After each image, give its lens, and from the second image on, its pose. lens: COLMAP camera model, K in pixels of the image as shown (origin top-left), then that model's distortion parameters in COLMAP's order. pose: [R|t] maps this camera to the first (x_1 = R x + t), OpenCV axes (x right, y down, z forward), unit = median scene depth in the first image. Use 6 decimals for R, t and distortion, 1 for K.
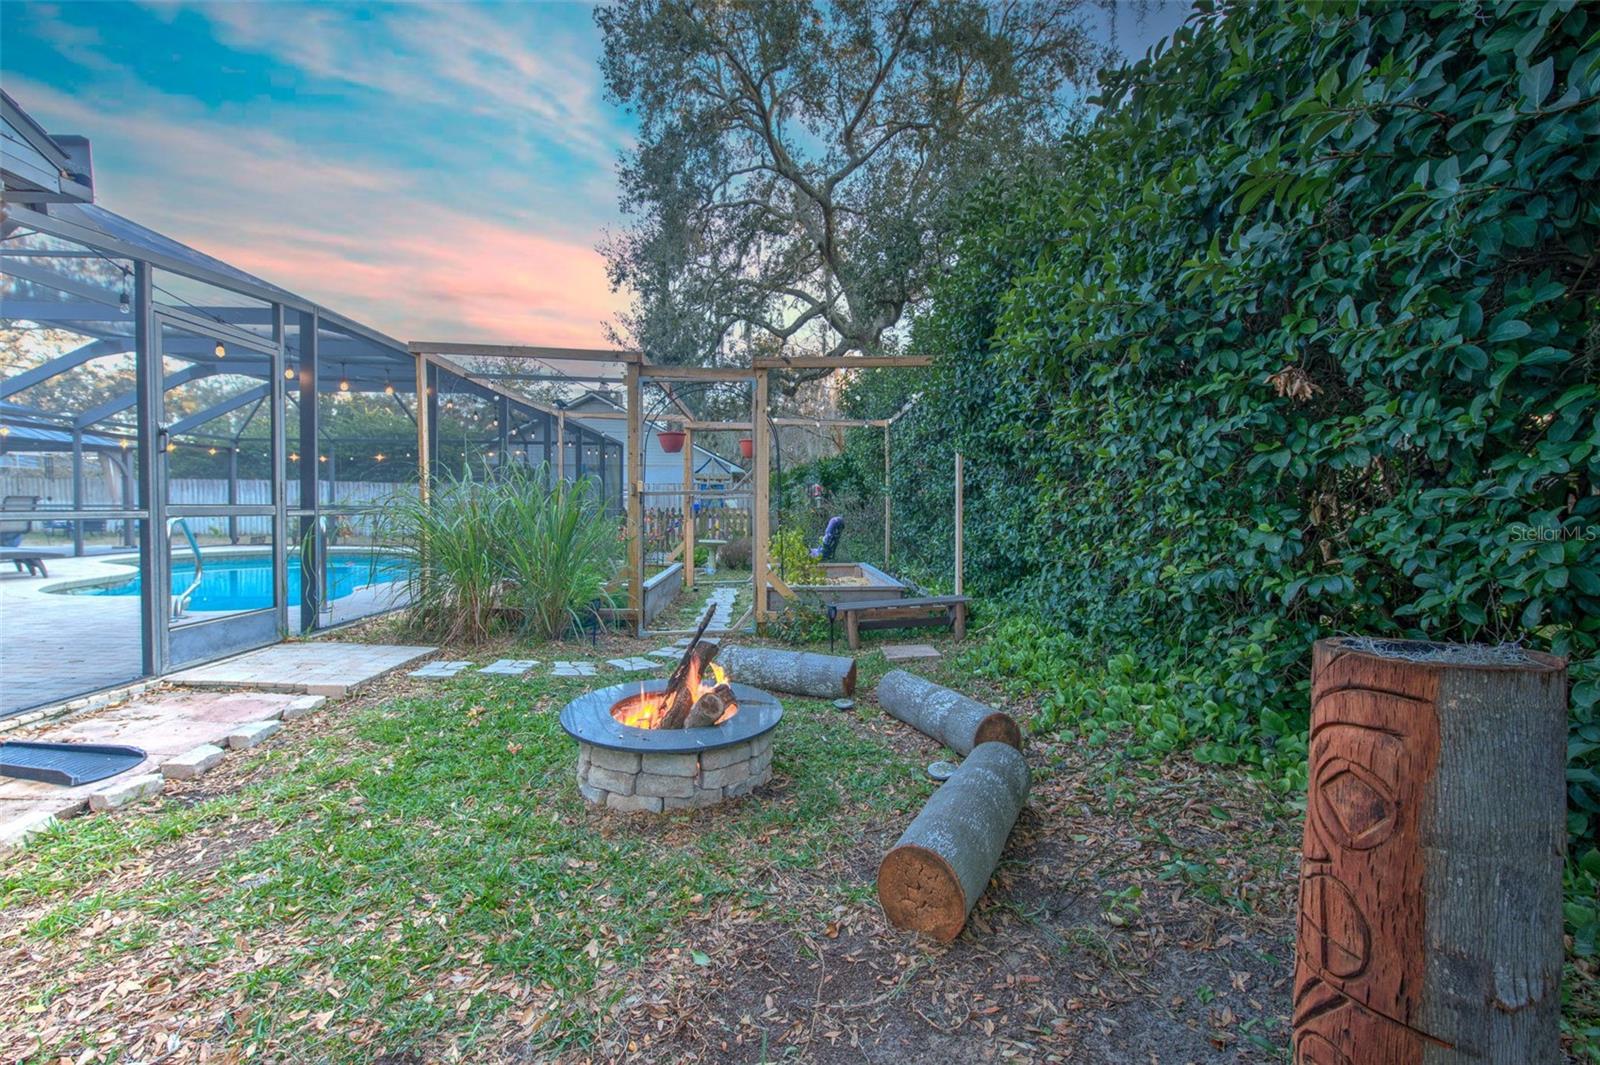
lens RADIAL K [[630.9, 0, 798.6], [0, 630.9, 528.7], [0, 0, 1]] dist [0.001282, -0.000087]
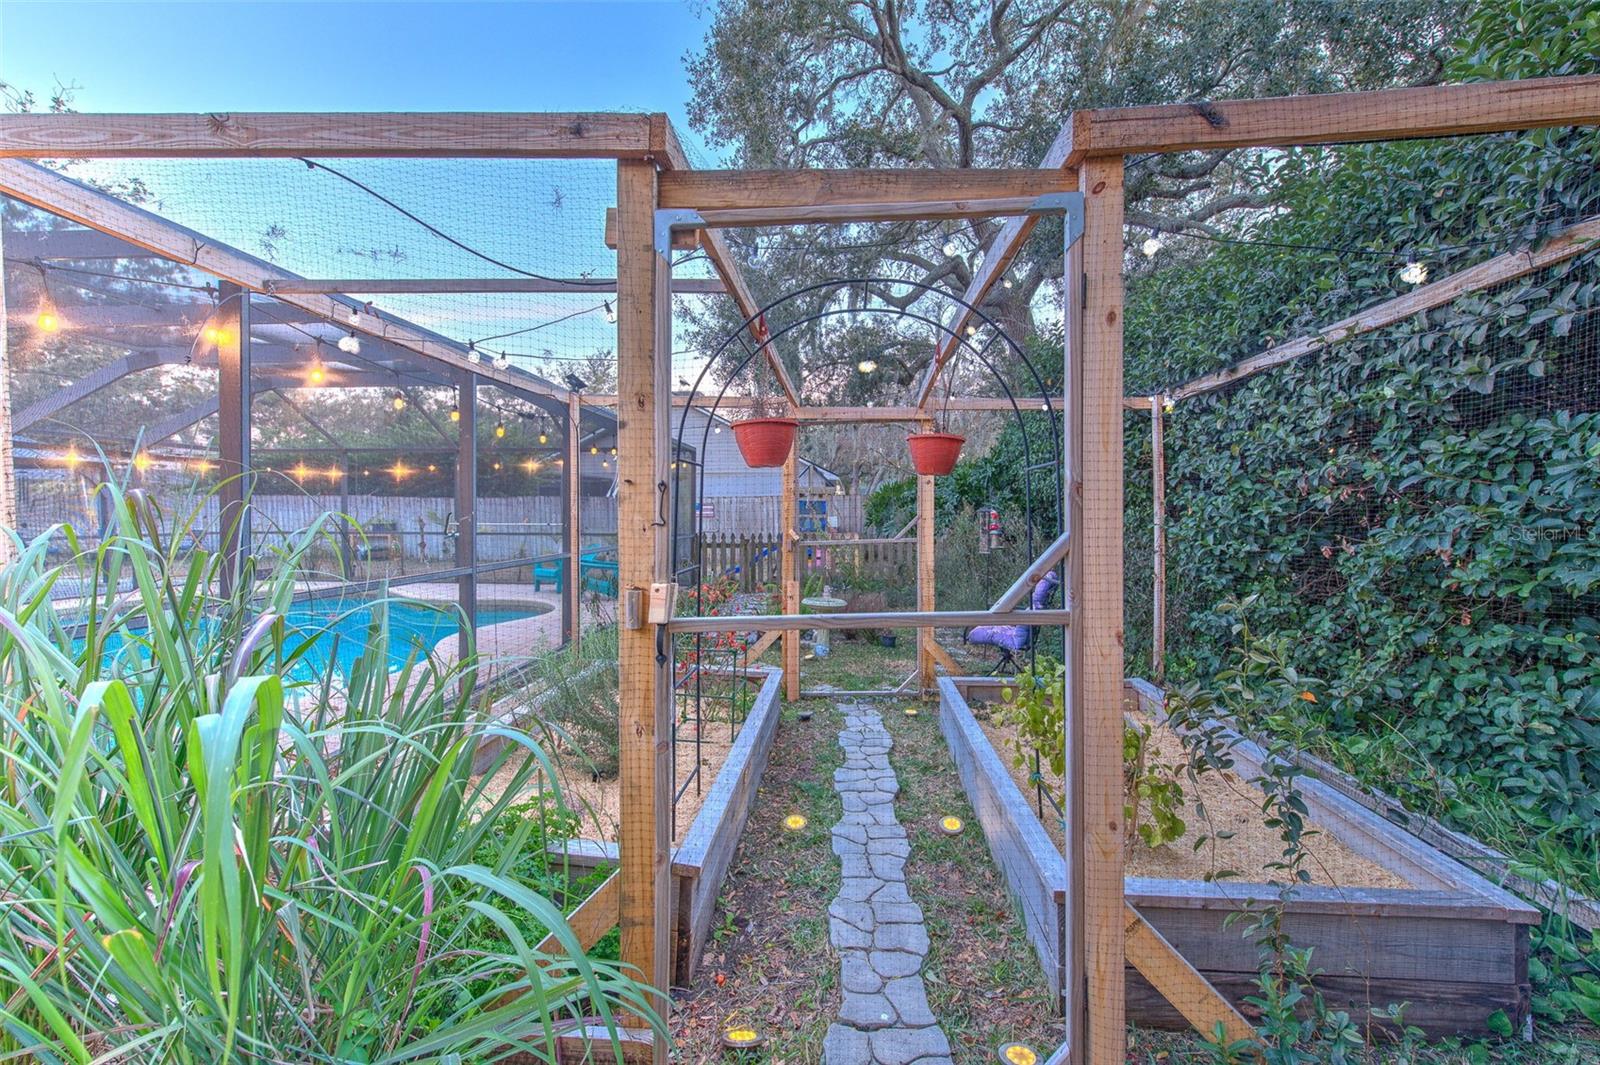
lens RADIAL K [[630.9, 0, 798.6], [0, 630.9, 528.7], [0, 0, 1]] dist [0.001282, -0.000087]
pose [[0.991219, -0.001272, -0.132221, -0.048406], [0.000677, 0.999989, -0.004545, -0.030374], [0.132225, 0.004415, 0.991210, 0.229885]]
